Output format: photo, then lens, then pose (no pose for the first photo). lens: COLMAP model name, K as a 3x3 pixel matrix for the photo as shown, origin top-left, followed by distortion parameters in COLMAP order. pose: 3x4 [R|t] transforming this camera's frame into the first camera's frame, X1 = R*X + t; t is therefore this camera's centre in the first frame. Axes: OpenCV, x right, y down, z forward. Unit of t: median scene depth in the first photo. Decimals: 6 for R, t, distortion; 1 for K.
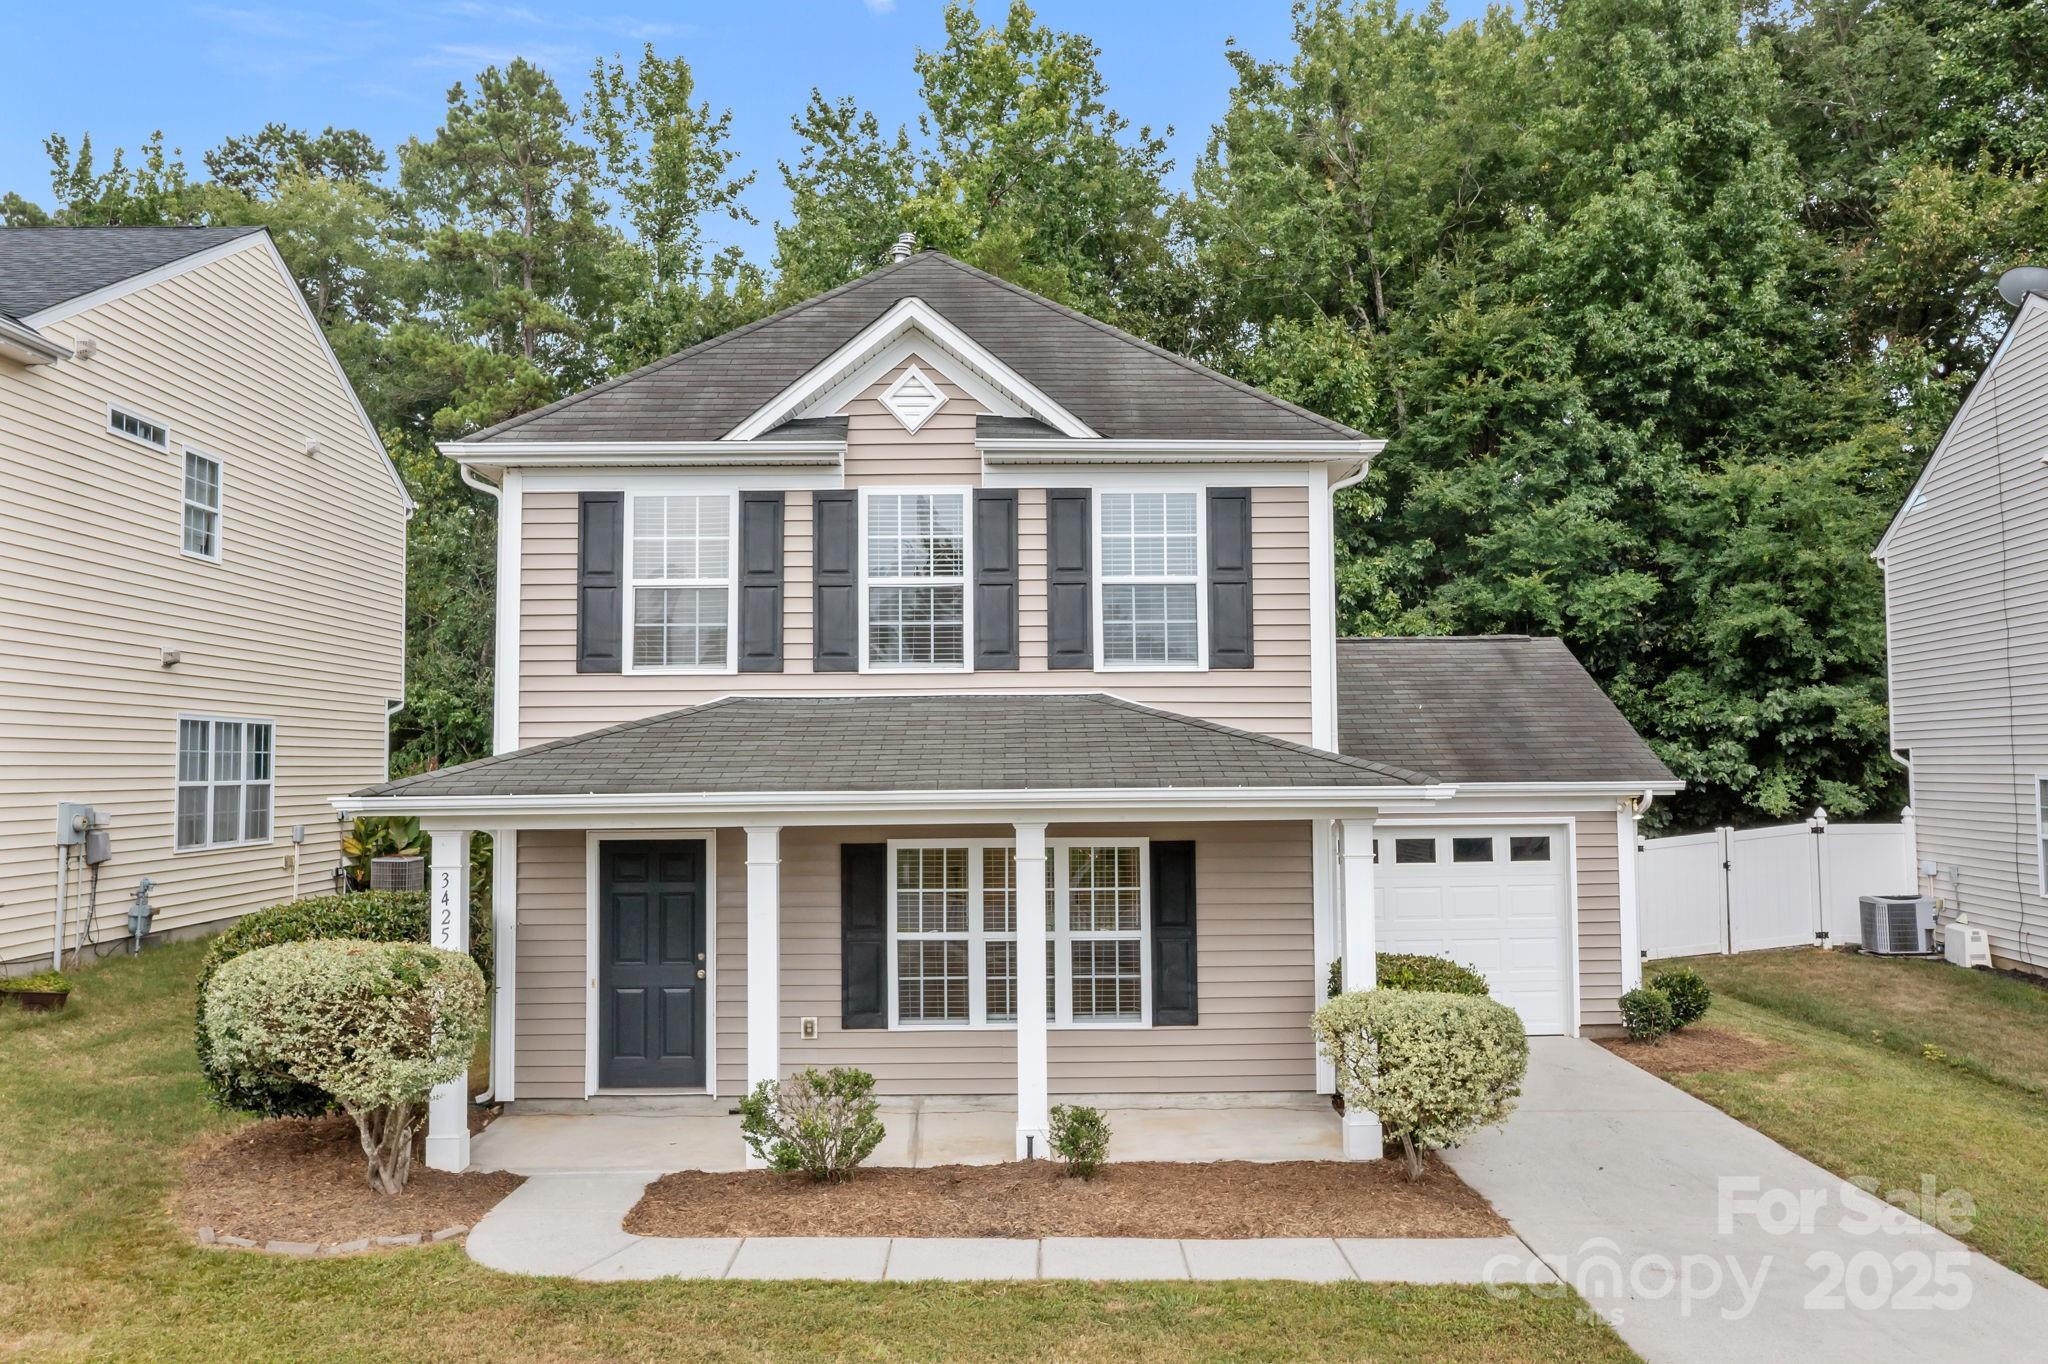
lens RADIAL K [[1654.8, 0, 1025.8], [0, 1654.8, 684.1], [0, 0, 1]] dist [-0.006366, 0.010860]
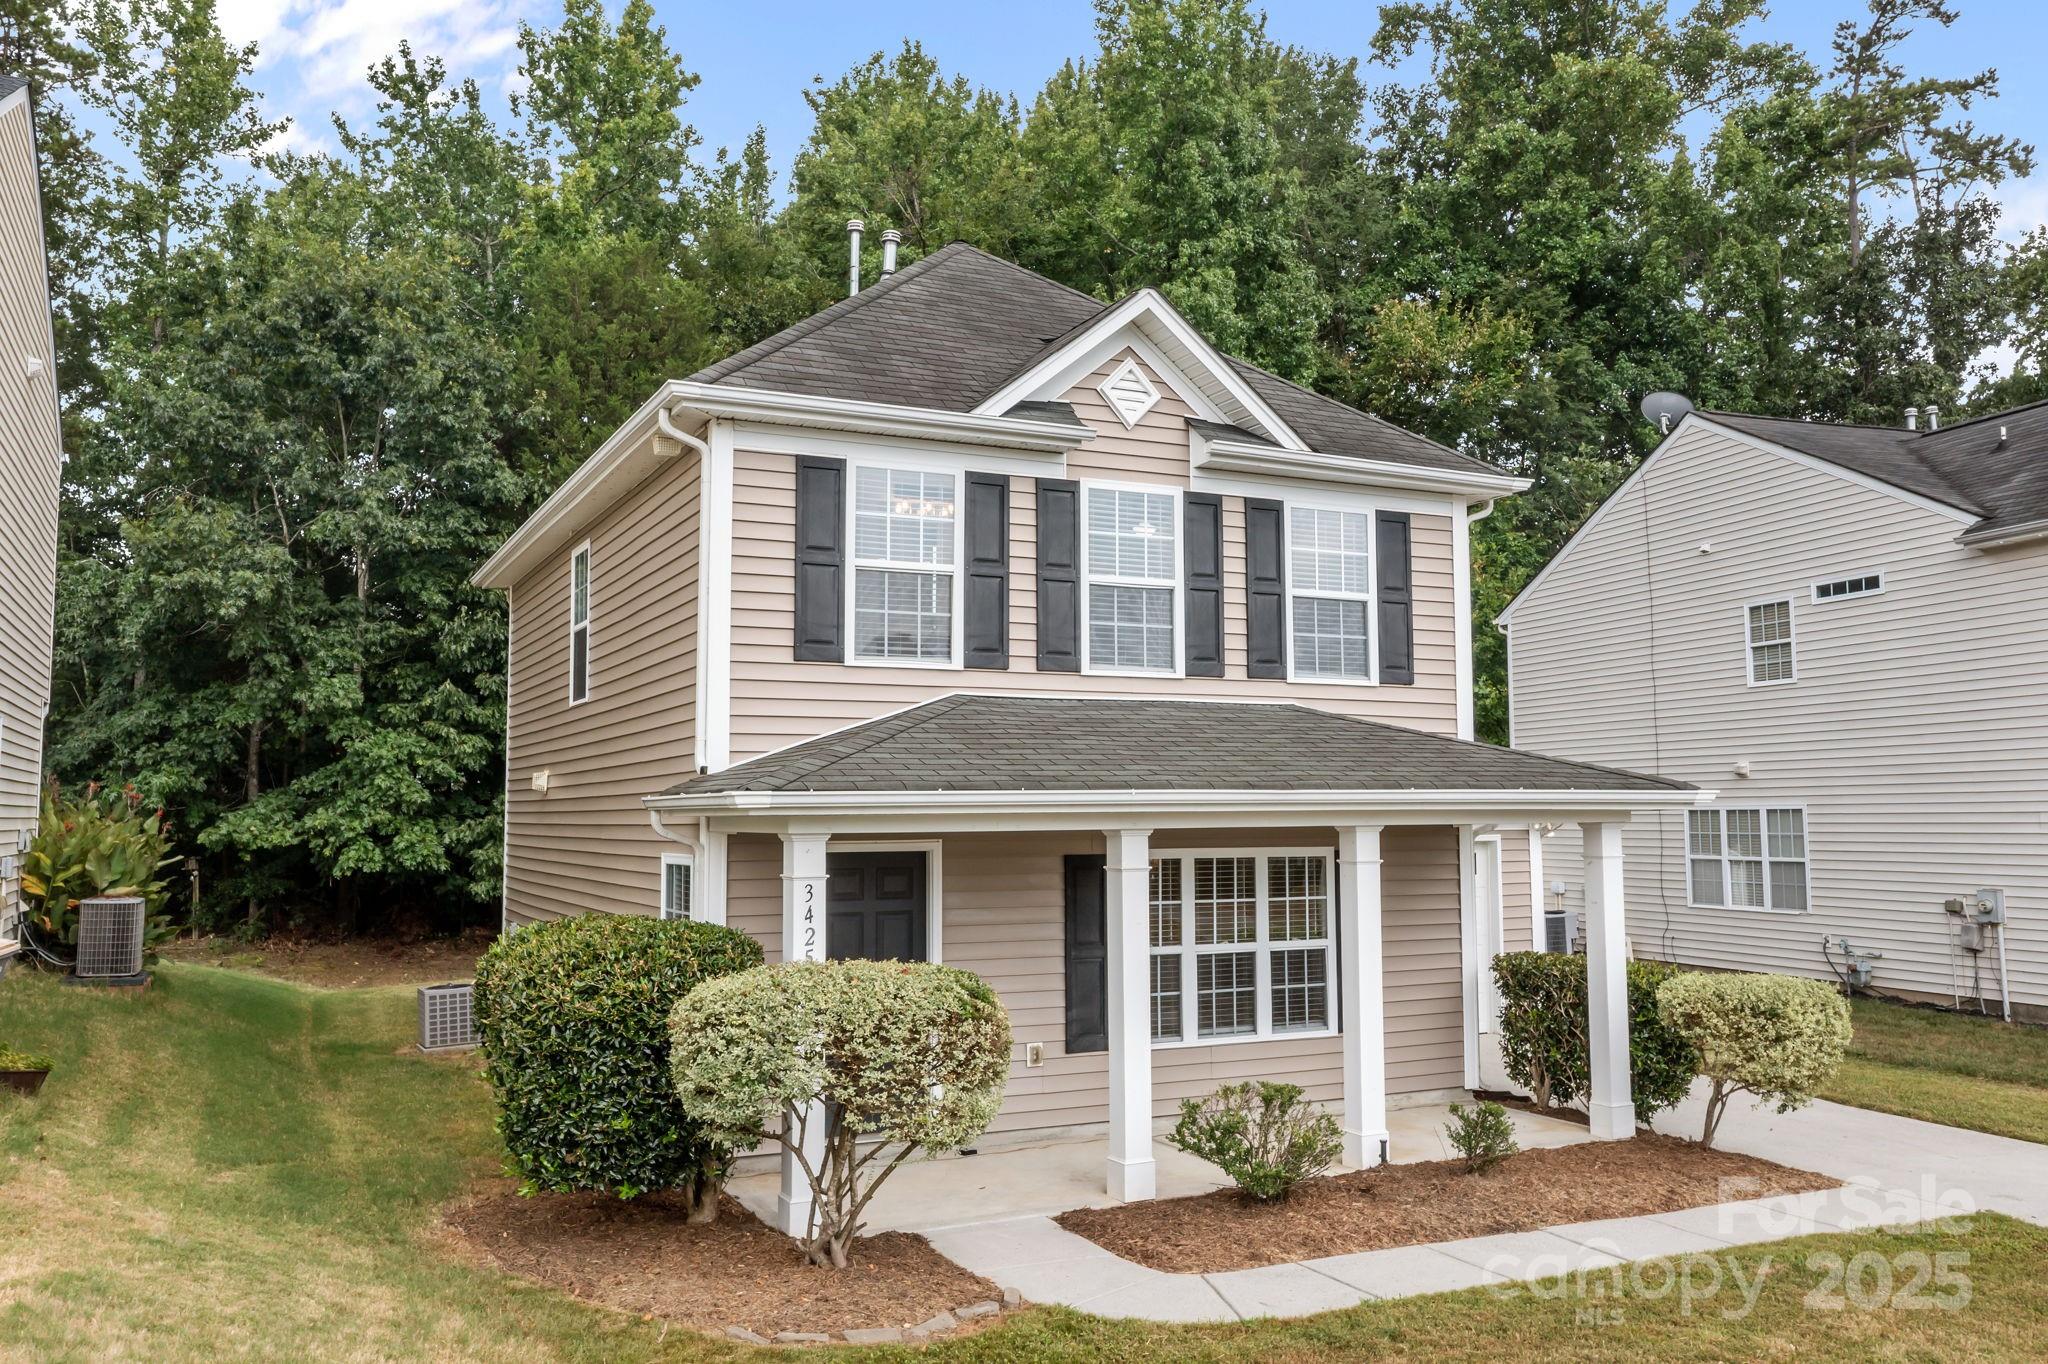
lens RADIAL K [[1654.8, 0, 1019.4], [0, 1654.8, 676.7], [0, 0, 1]] dist [-0.006366, 0.010860]
pose [[0.902977, 0.040349, 0.427791, -0.534437], [-0.024526, 0.998798, -0.042436, 0.035655], [-0.428989, 0.027827, 0.902881, 0.161086]]
